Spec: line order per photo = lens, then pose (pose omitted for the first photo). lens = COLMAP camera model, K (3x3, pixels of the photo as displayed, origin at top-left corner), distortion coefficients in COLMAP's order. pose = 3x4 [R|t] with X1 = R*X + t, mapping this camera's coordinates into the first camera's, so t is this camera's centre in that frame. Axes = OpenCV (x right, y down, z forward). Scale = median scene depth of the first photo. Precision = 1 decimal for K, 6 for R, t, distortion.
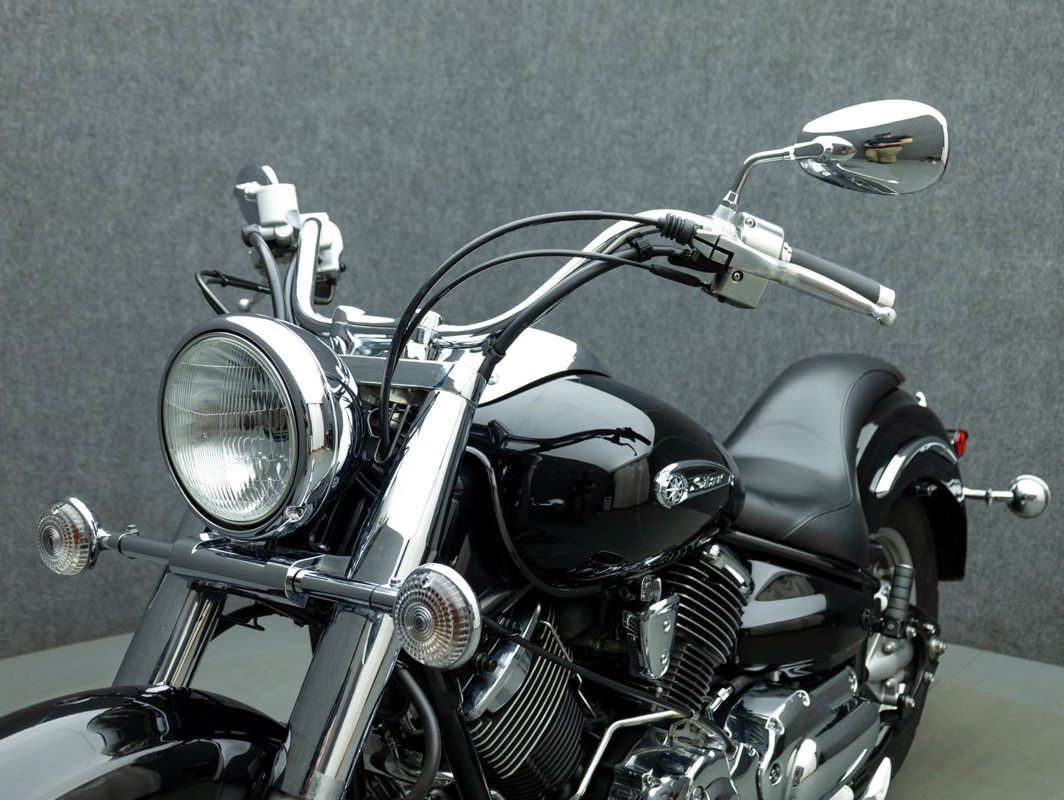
lens RADIAL K [[1218.3, 0, 531.3], [0, 1218.3, 420.0], [0, 0, 1]] dist [0.012587, -0.008585]
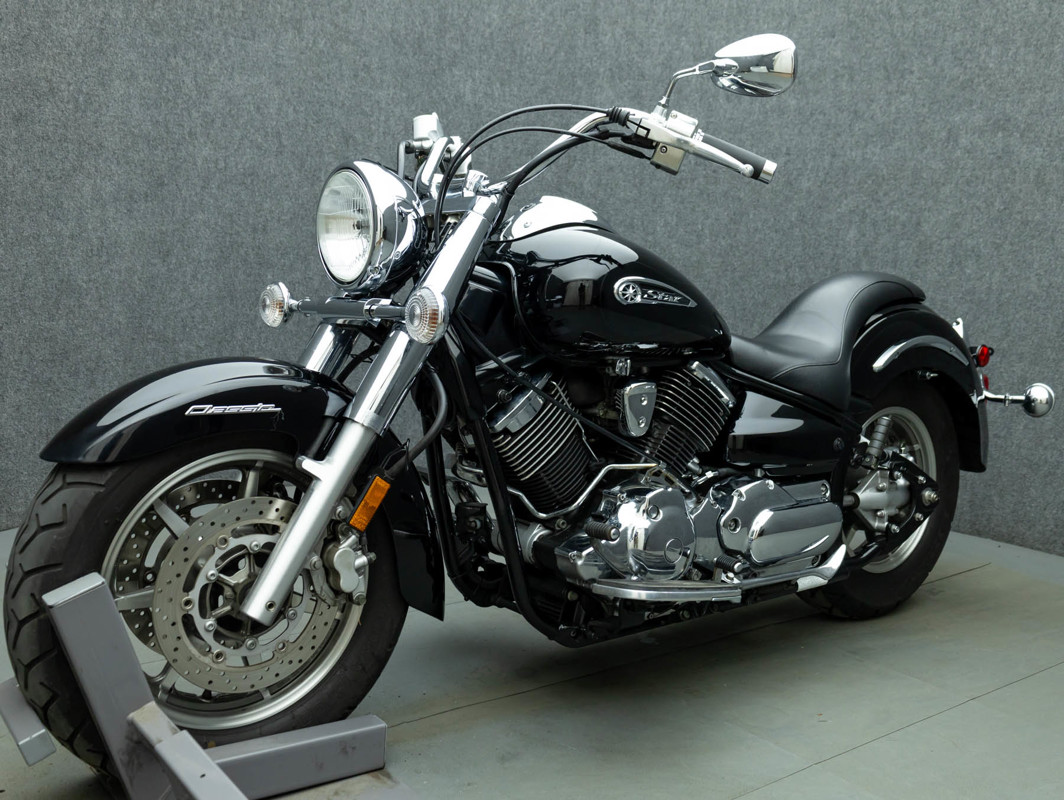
lens RADIAL K [[1076.3, 0, 546.5], [0, 1076.3, 402.8], [0, 0, 1]] dist [0.004047, 0.005483]
pose [[0.493743, 0.115758, -0.861869, 0.615177], [-0.172015, 0.984518, 0.033689, 0.065414], [0.852425, 0.131621, 0.506011, 0.123258]]
